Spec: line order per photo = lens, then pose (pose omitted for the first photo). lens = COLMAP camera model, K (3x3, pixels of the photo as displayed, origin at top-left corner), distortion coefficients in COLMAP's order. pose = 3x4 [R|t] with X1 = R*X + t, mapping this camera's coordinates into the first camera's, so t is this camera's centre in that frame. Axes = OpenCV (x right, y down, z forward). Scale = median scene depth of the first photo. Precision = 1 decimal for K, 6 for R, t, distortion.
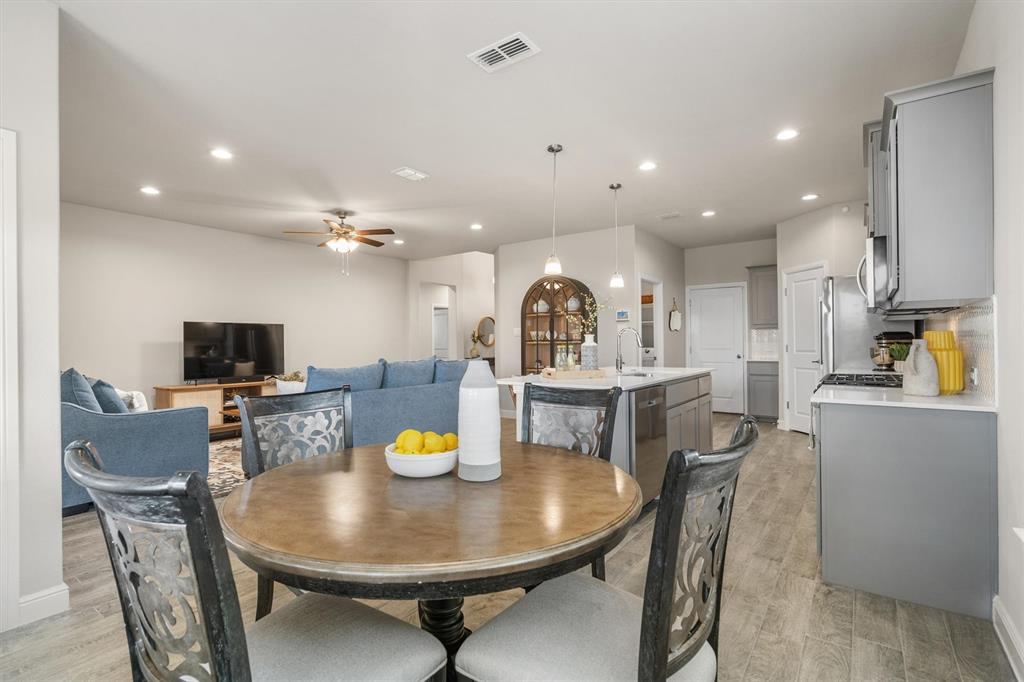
lens RADIAL K [[476.1, 0, 509.6], [0, 476.1, 340.1], [0, 0, 1]] dist [-0.002575, 0.000924]
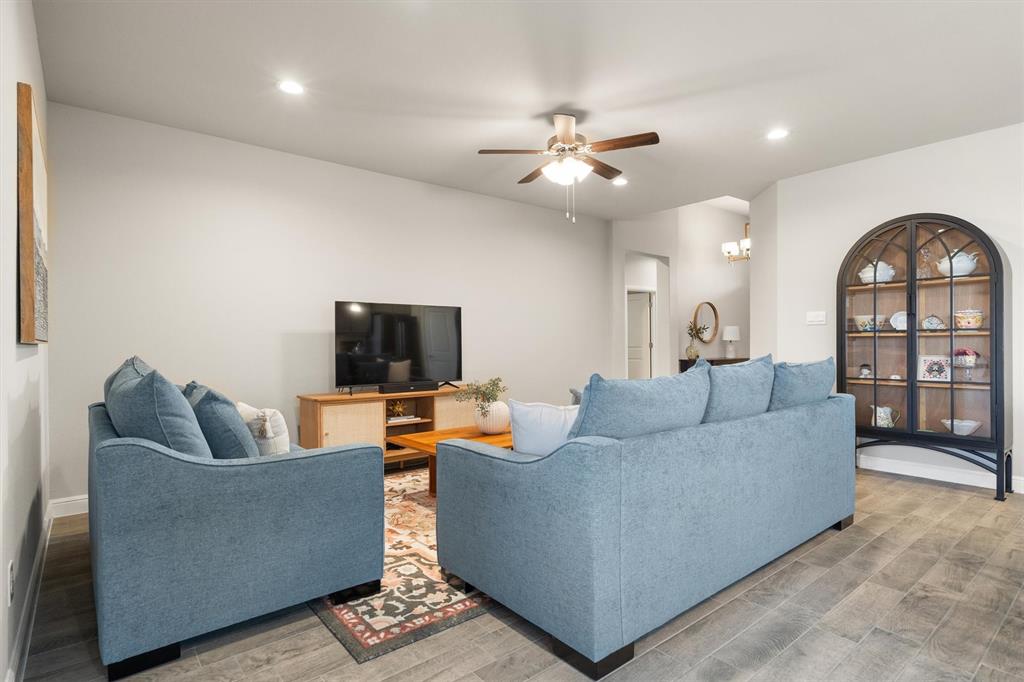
lens RADIAL K [[523.3, 0, 510.4], [0, 523.3, 342.5], [0, 0, 1]] dist [0.002024, 0.002445]
pose [[0.966100, 0.004418, -0.258130, -0.241661], [-0.002910, 0.999976, 0.006222, 0.014496], [0.258151, -0.005260, 0.966090, 0.329680]]
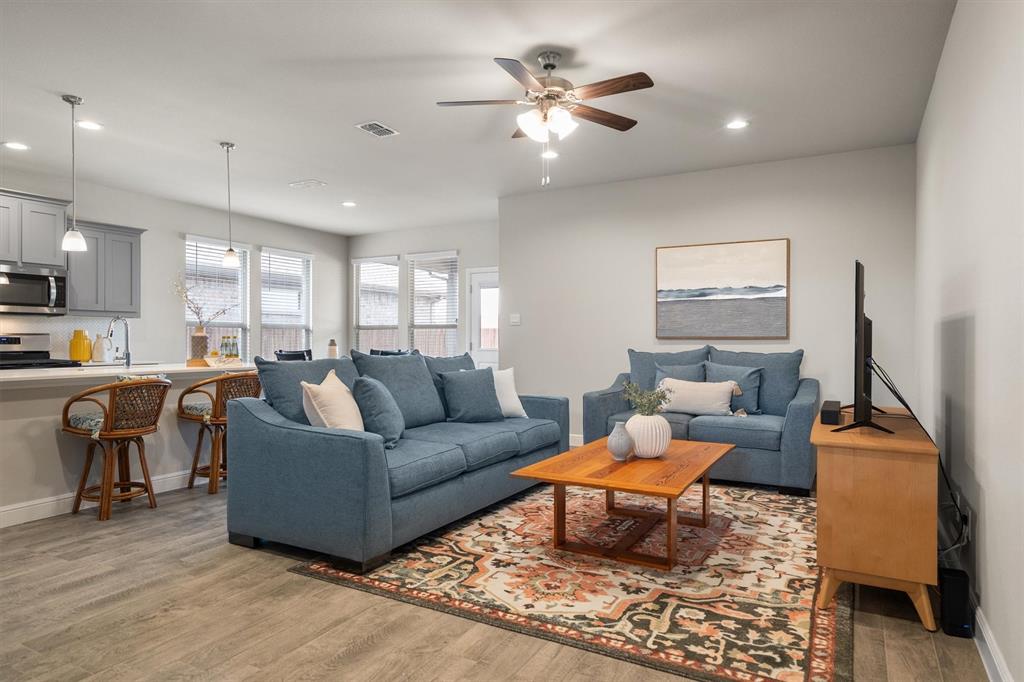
lens RADIAL K [[623.4, 0, 511.0], [0, 623.4, 338.9], [0, 0, 1]] dist [0.004121, 0.001706]
pose [[-0.993083, 0.008151, -0.117129, -0.230526], [0.008550, 0.999959, -0.002902, 0.019542], [0.117101, -0.003883, -0.993112, 1.588960]]
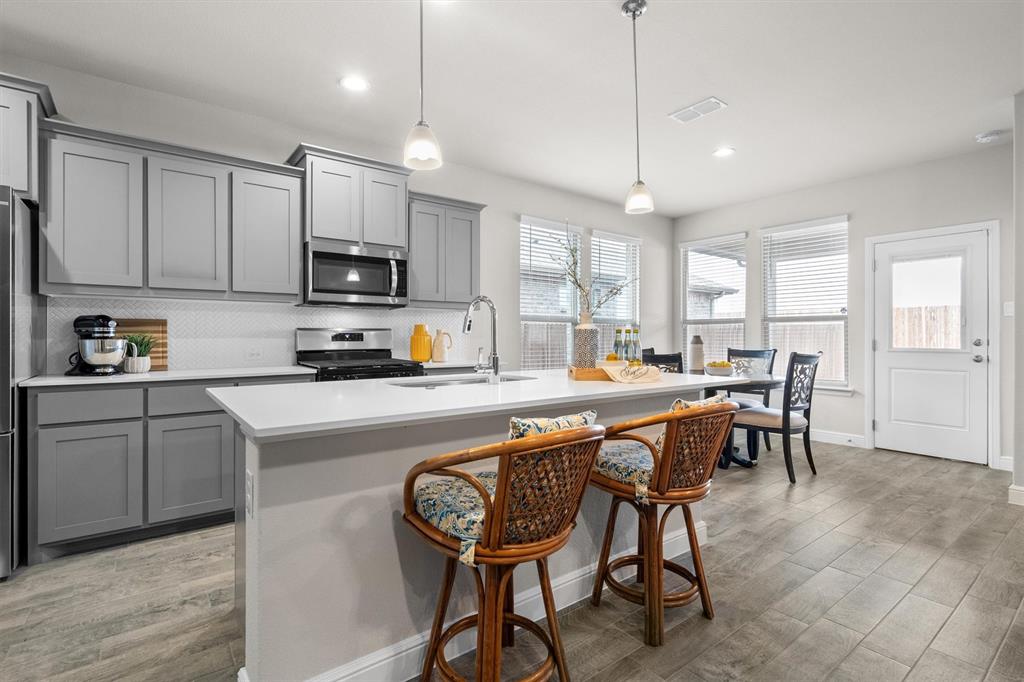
lens RADIAL K [[485.8, 0, 505.9], [0, 485.8, 335.3], [0, 0, 1]] dist [0.000627, 0.000934]
pose [[-0.955997, 0.009347, 0.293228, 0.048885], [0.007568, 0.999945, -0.007201, 0.016931], [-0.293280, -0.004665, -0.956015, 1.084127]]
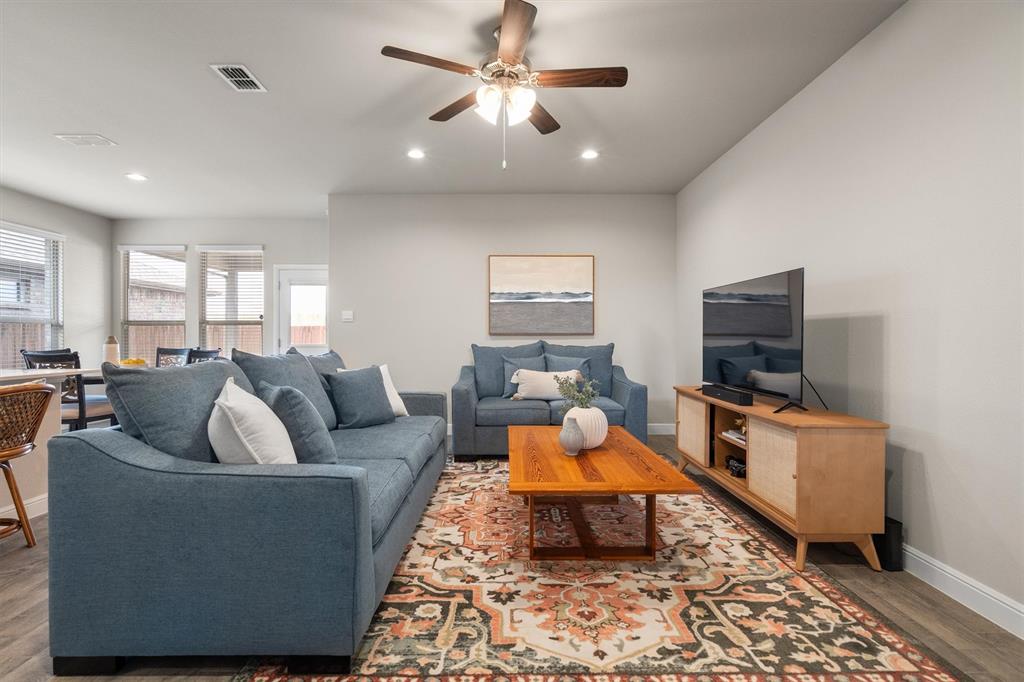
lens RADIAL K [[476.1, 0, 512.8], [0, 476.1, 337.2], [0, 0, 1]] dist [-0.002575, 0.000924]
pose [[-0.803056, 0.011676, -0.595789, -0.082290], [0.010301, 0.999931, 0.005712, 0.018239], [0.595814, -0.001551, -0.803121, 1.338493]]
